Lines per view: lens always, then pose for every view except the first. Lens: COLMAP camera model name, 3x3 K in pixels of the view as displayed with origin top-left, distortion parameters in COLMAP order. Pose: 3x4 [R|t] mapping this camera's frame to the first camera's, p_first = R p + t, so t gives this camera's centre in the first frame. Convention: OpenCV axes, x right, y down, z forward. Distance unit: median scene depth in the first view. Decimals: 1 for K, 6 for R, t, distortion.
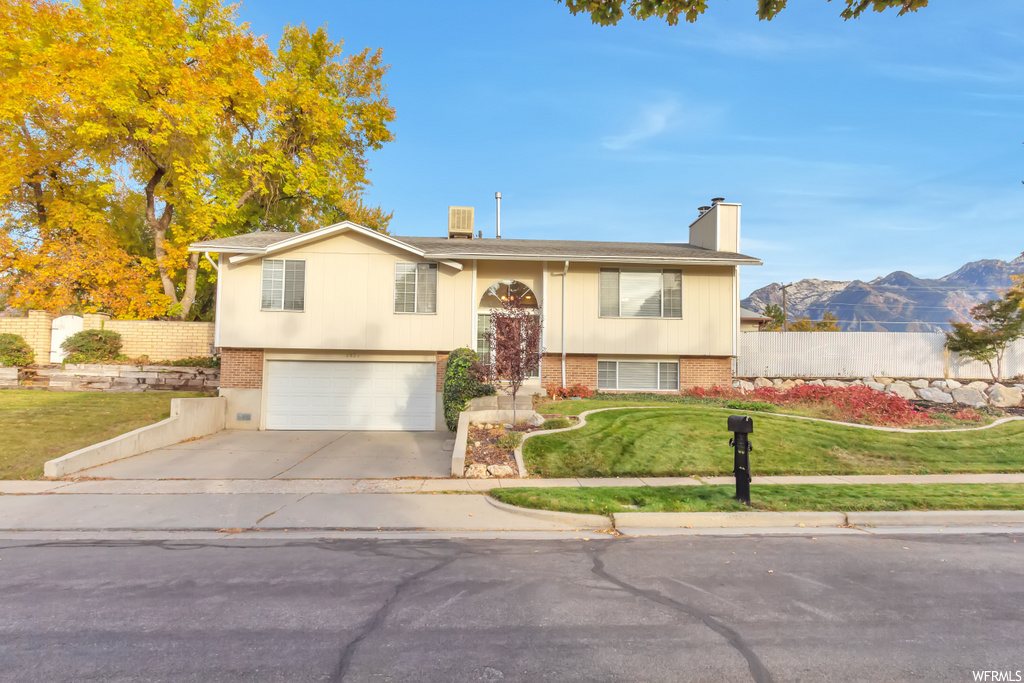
lens RADIAL K [[615.8, 0, 513.5], [0, 615.8, 340.7], [0, 0, 1]] dist [0.004034, 0.001687]
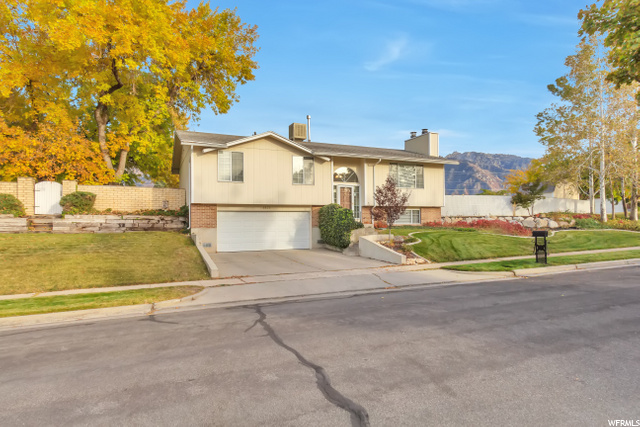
lens RADIAL K [[384.9, 0, 317.2], [0, 384.9, 214.5], [0, 0, 1]] dist [0.004034, 0.001687]
pose [[0.931994, -0.013401, 0.362225, -0.521833], [-0.003132, 0.998981, 0.045017, -0.006668], [-0.362459, -0.043090, 0.931003, -0.073687]]
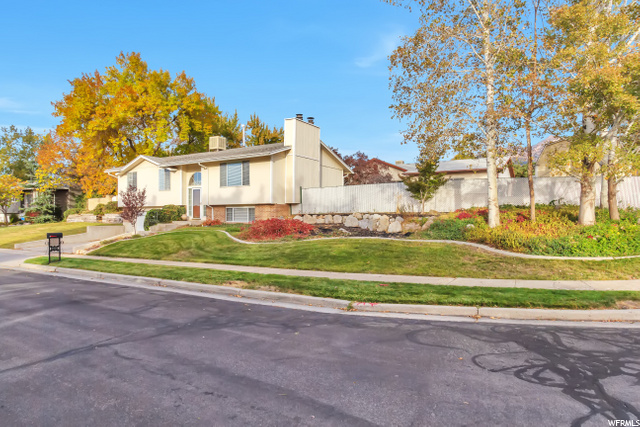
lens RADIAL K [[384.9, 0, 322.7], [0, 384.9, 214.3], [0, 0, 1]] dist [0.004034, 0.001687]
pose [[0.823385, -0.018169, -0.567192, 1.141944], [0.052200, 0.997675, 0.043818, 0.014027], [0.565078, -0.065686, 0.822419, 0.119268]]
